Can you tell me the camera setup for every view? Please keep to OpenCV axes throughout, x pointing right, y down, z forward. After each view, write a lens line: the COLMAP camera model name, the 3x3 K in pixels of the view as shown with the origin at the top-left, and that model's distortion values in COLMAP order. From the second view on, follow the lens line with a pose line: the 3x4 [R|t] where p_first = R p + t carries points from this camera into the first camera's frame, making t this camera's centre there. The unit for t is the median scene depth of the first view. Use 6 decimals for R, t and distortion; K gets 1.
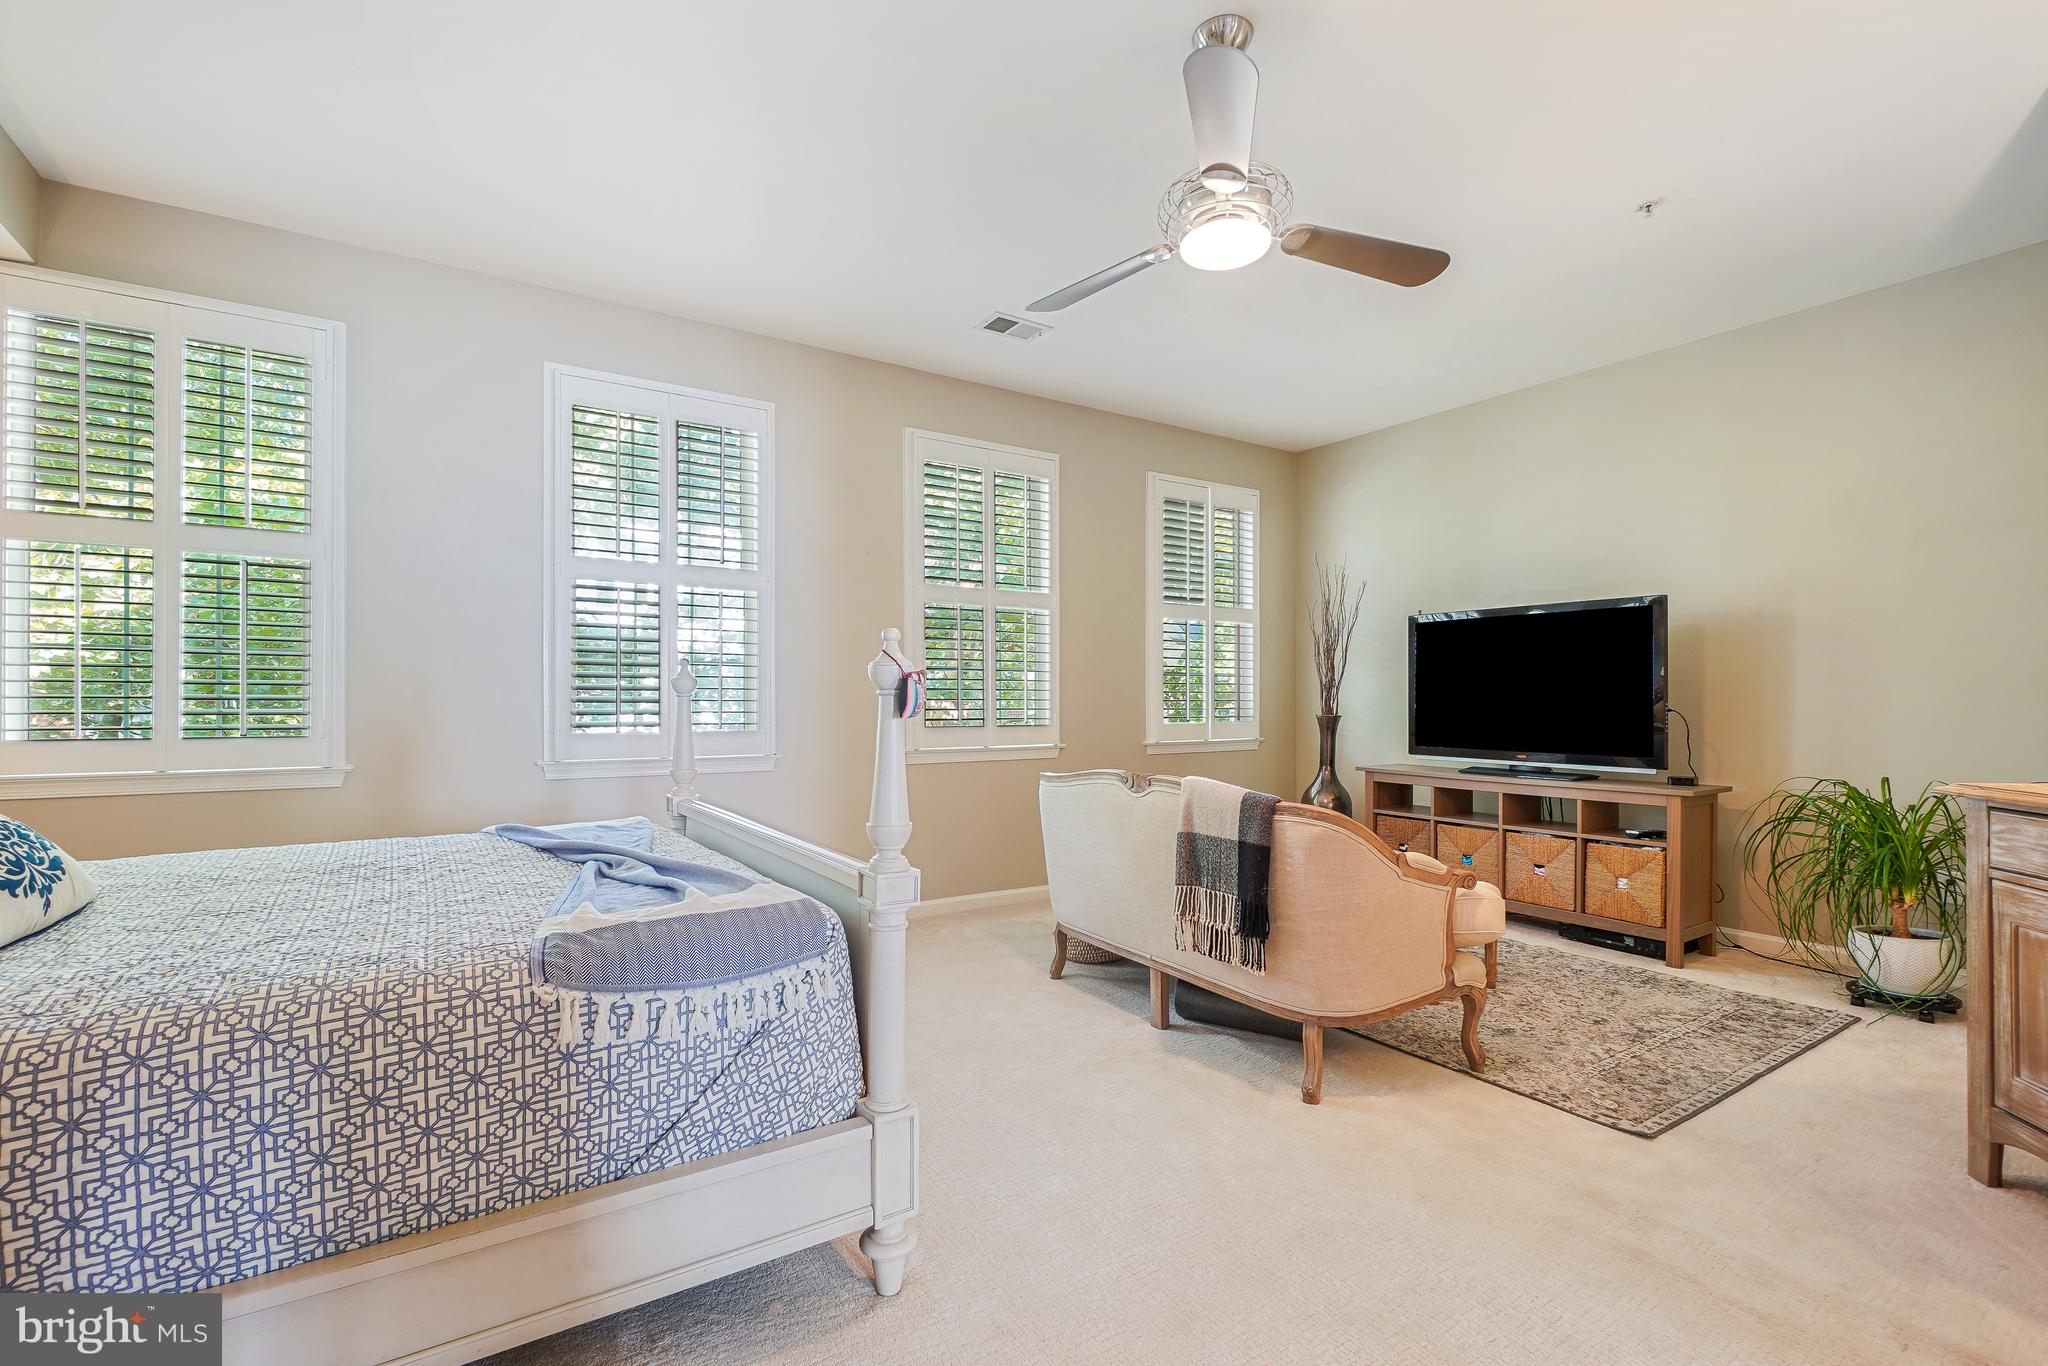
lens RADIAL K [[916.0, 0, 1025.2], [0, 916.0, 693.2], [0, 0, 1]] dist [-0.002357, -0.000584]
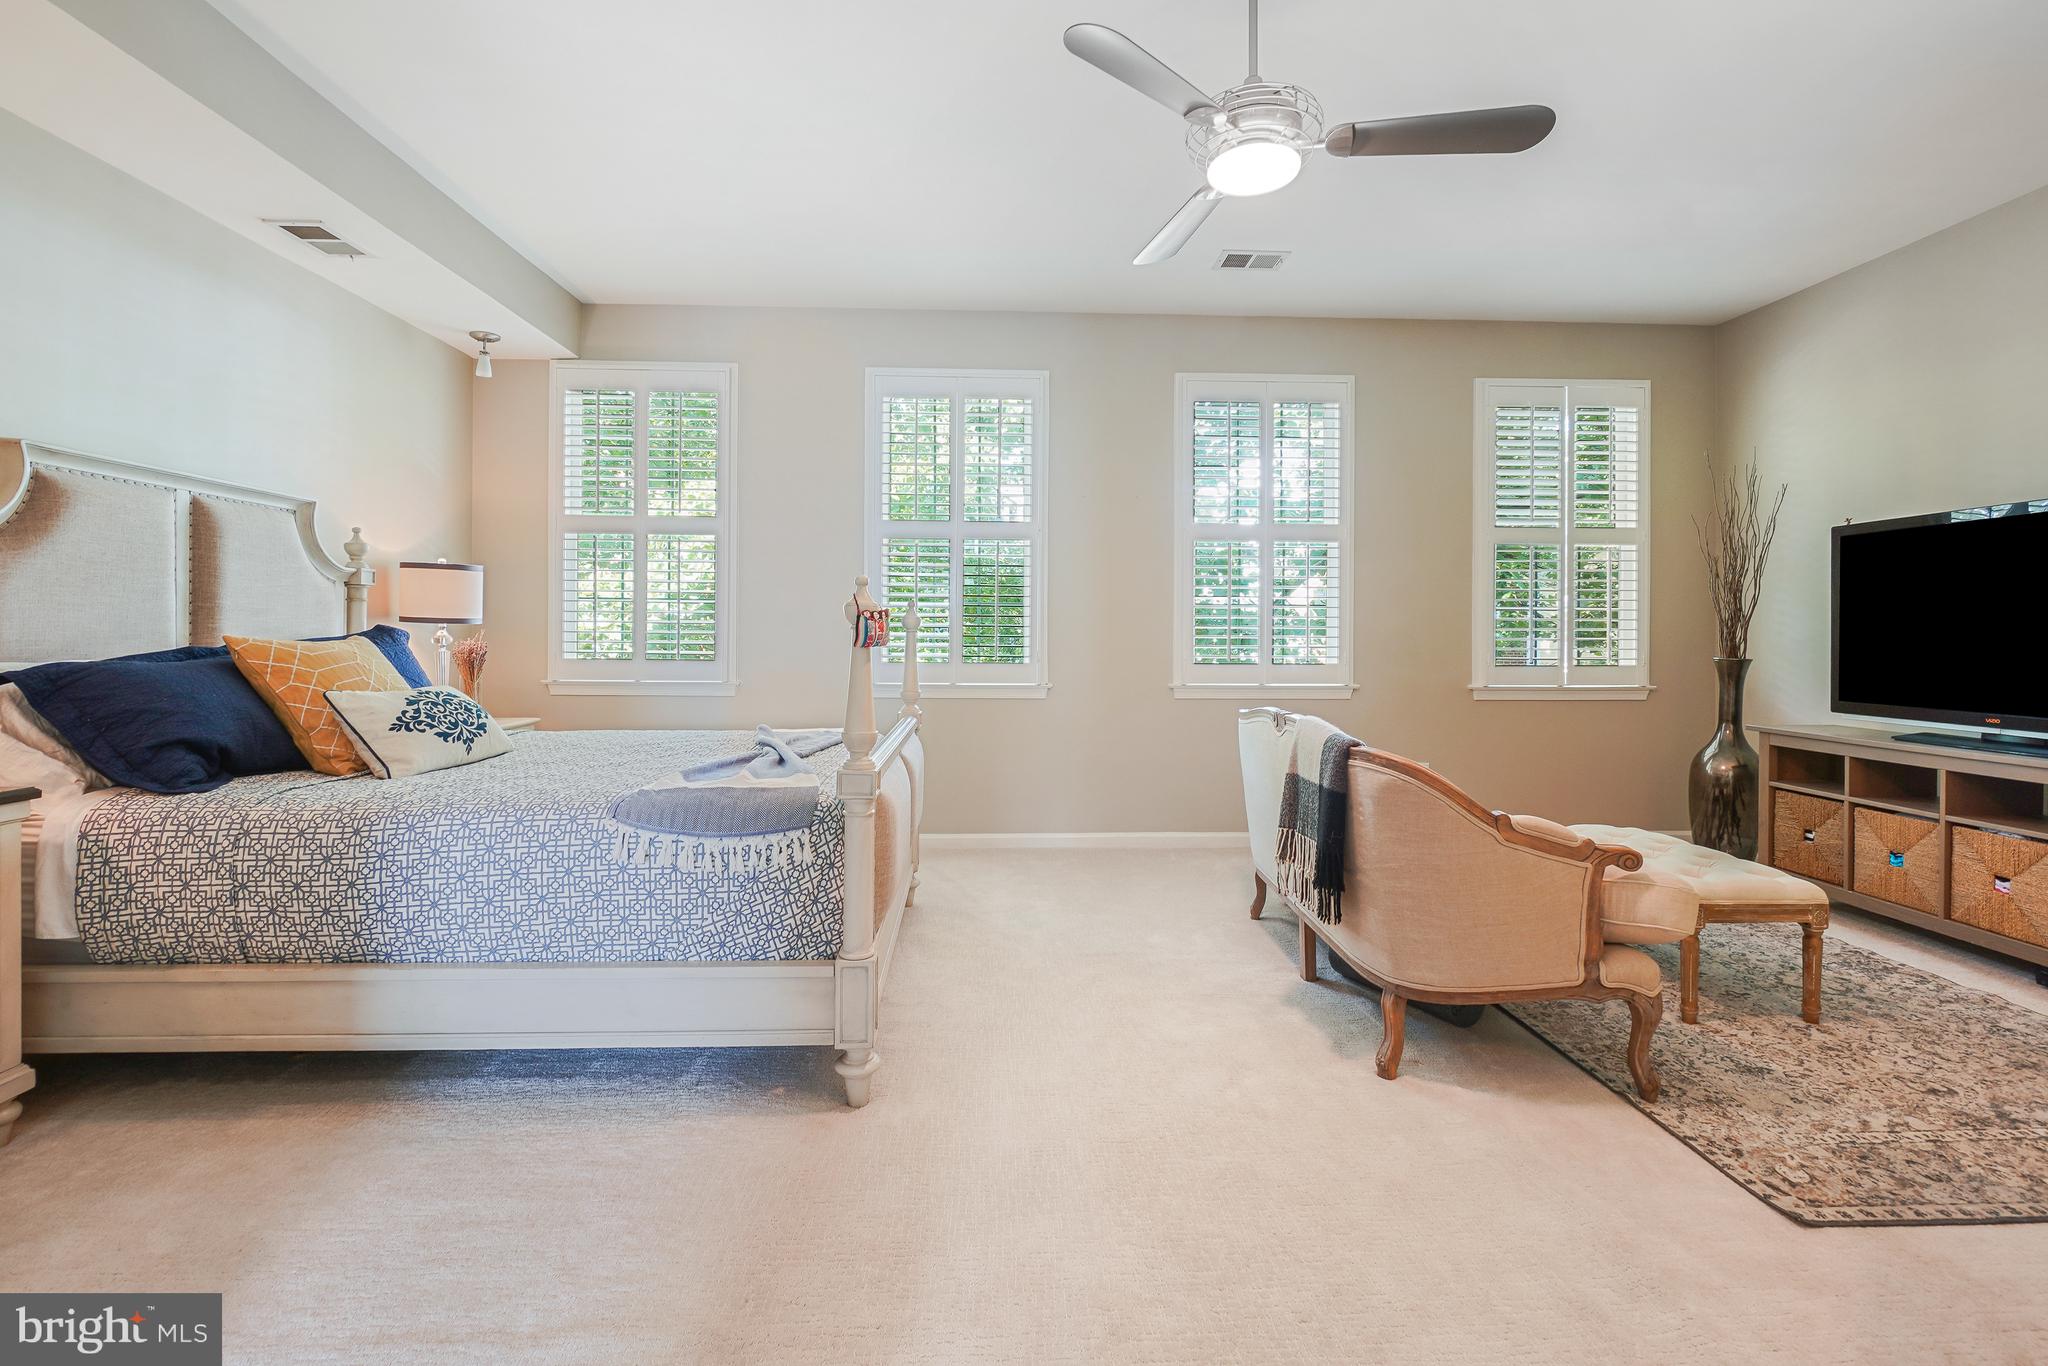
lens RADIAL K [[929.4, 0, 1027.9], [0, 929.4, 636.3], [0, 0, 1]] dist [-0.001486, -0.000984]
pose [[0.854849, 0.004077, -0.518861, 0.461914], [-0.001634, 0.999985, 0.005166, 0.003410], [0.518874, -0.003568, 0.854843, 0.023240]]
